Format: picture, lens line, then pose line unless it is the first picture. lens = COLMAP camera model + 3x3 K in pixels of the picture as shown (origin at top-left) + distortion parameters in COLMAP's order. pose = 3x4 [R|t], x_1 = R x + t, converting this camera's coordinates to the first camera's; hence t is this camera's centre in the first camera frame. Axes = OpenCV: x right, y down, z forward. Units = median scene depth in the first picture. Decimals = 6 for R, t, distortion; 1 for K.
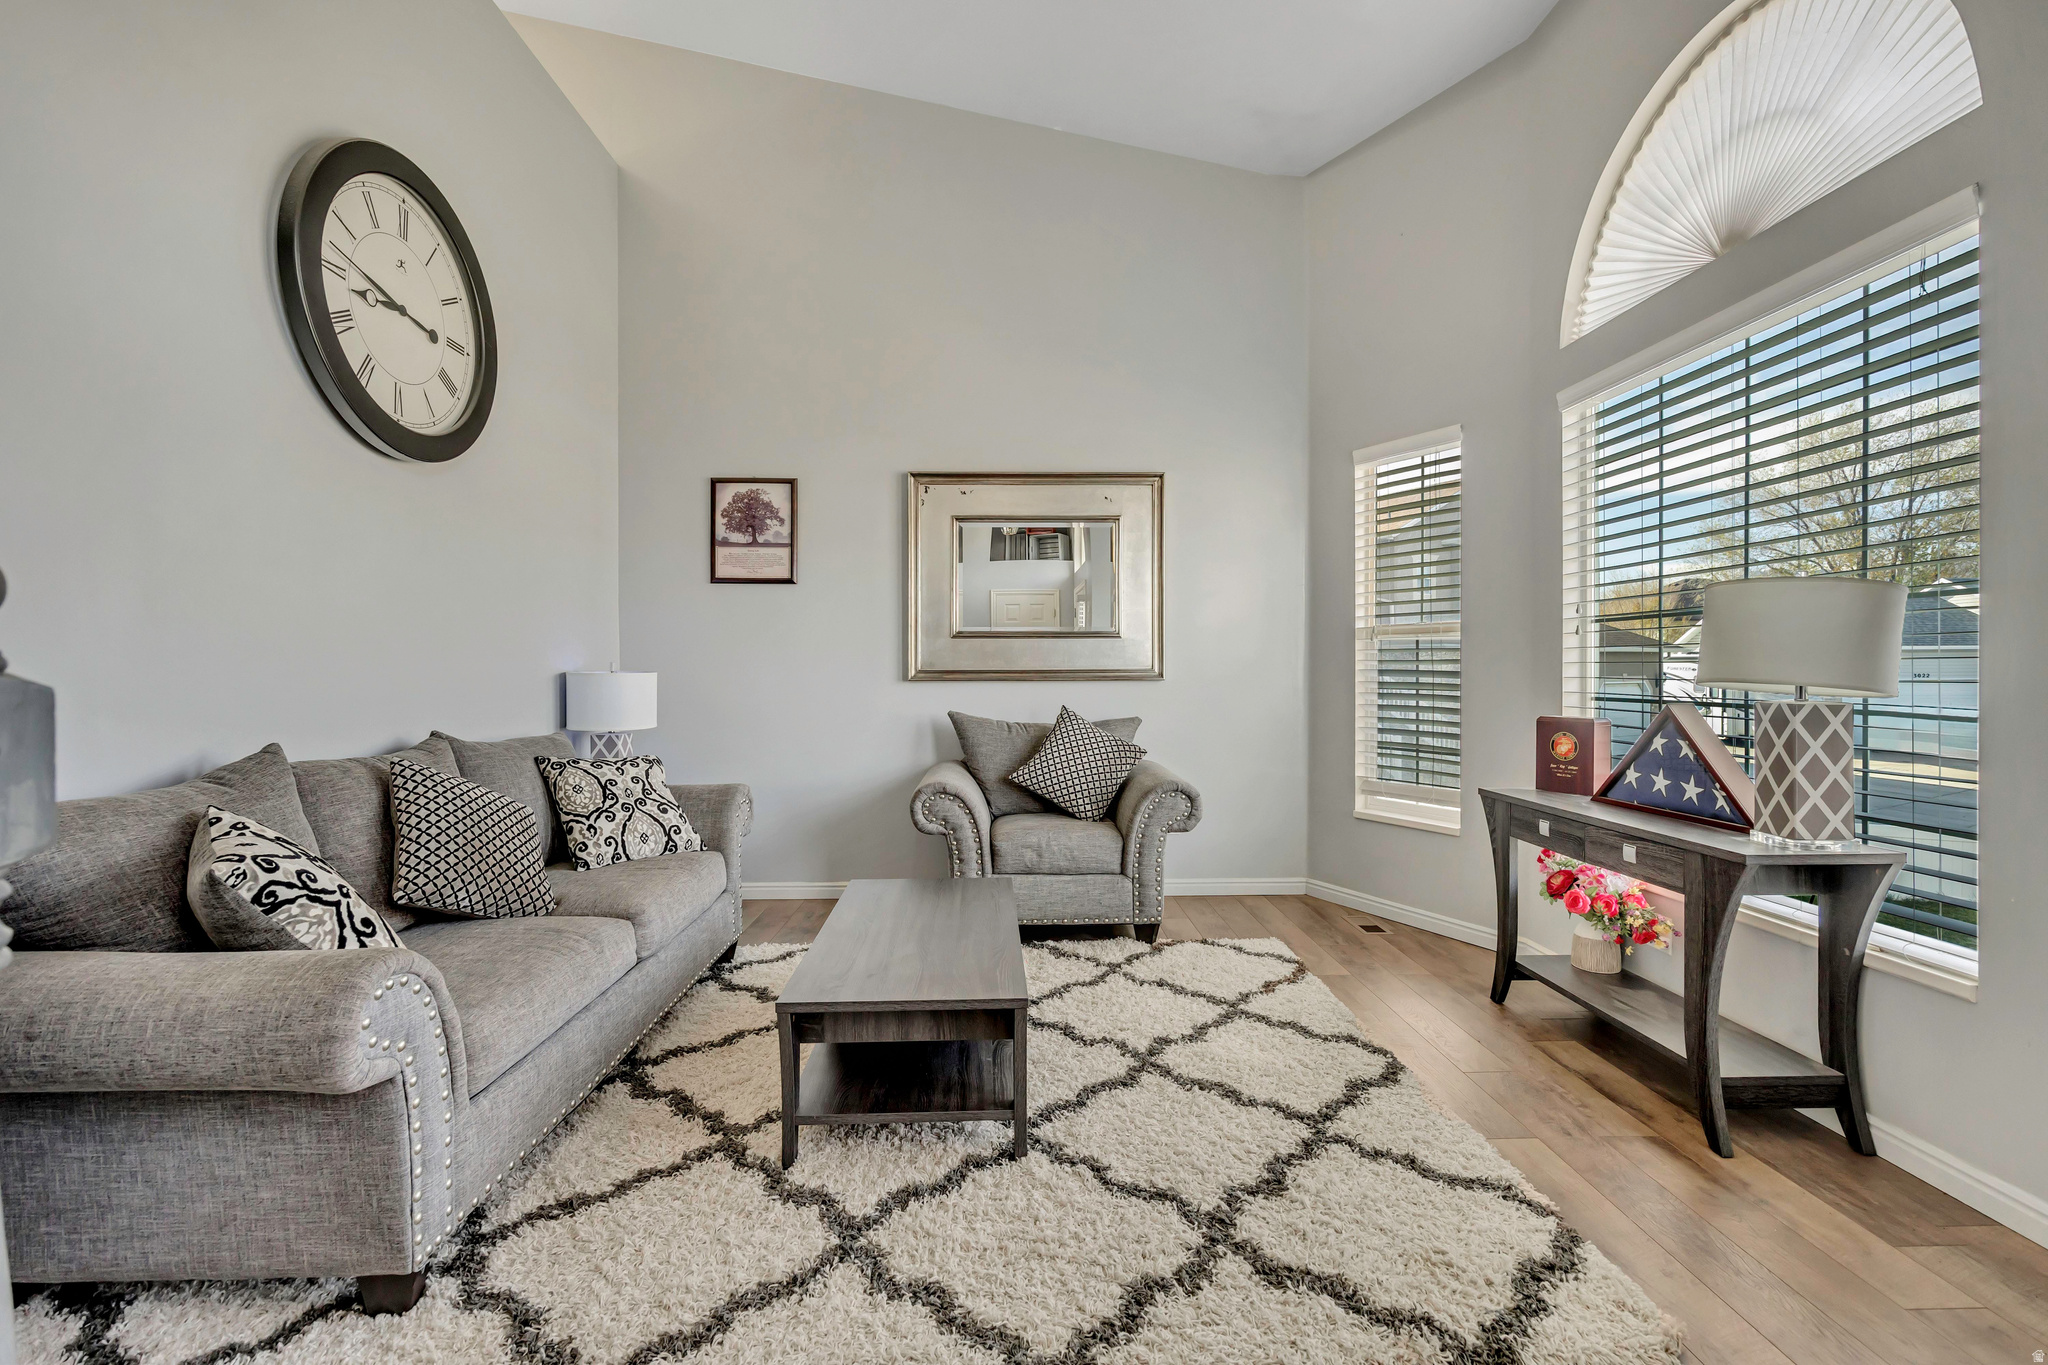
lens RADIAL K [[906.5, 0, 1021.8], [0, 906.5, 676.8], [0, 0, 1]] dist [-0.008236, 0.000626]
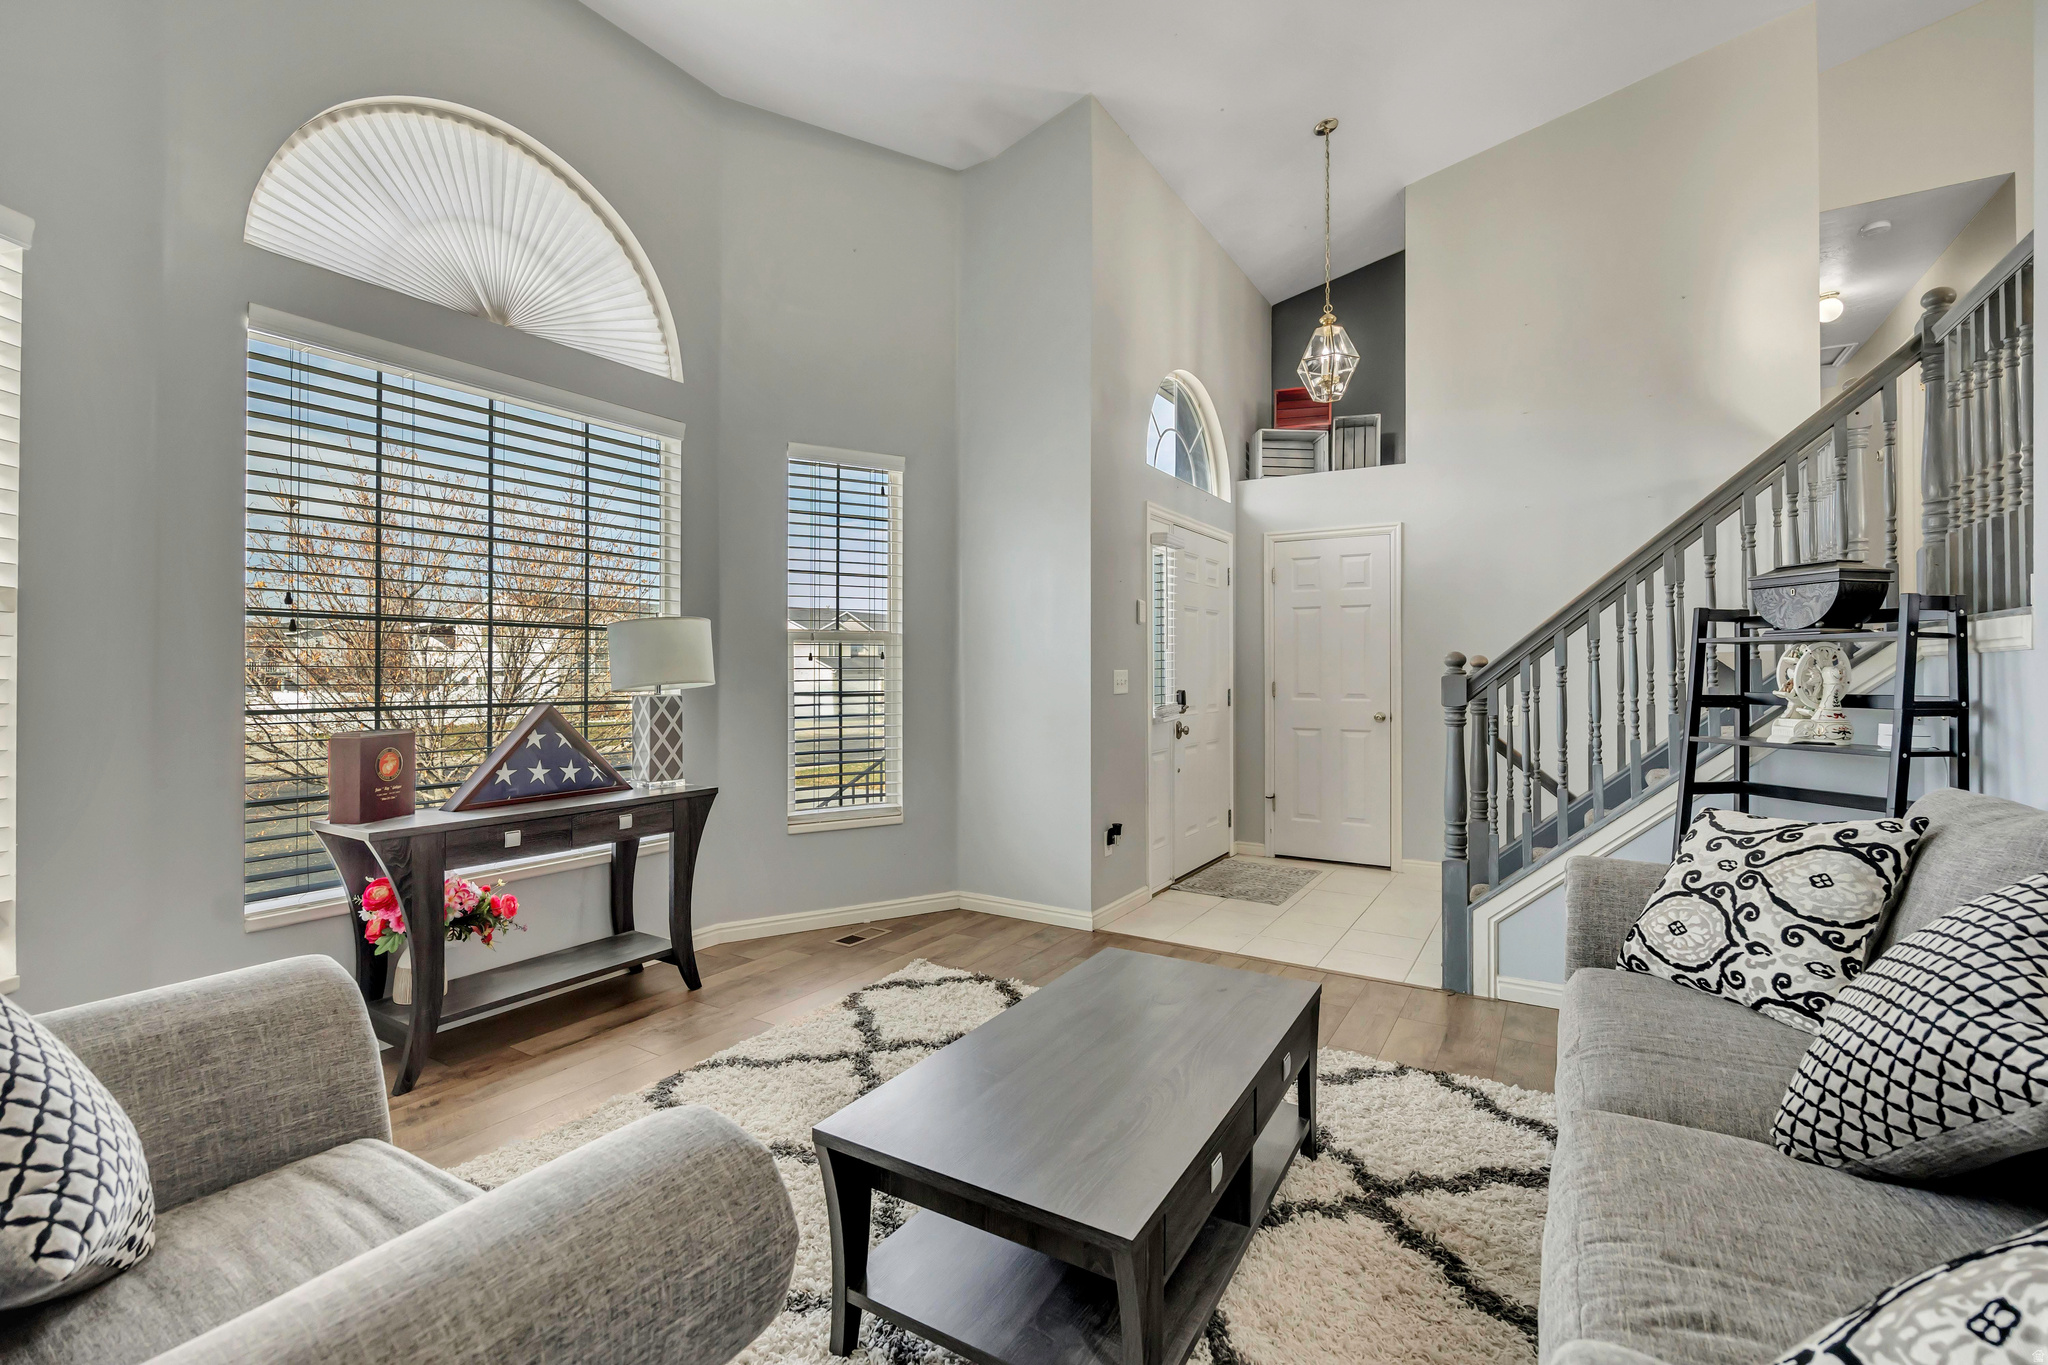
lens RADIAL K [[906.5, 0, 1020.5], [0, 906.5, 670.9], [0, 0, 1]] dist [-0.008236, 0.000626]
pose [[-0.839425, 0.001598, 0.543474, -0.454538], [0.004047, 0.999986, 0.003310, -0.014996], [-0.543461, 0.004978, -0.839420, 1.707018]]
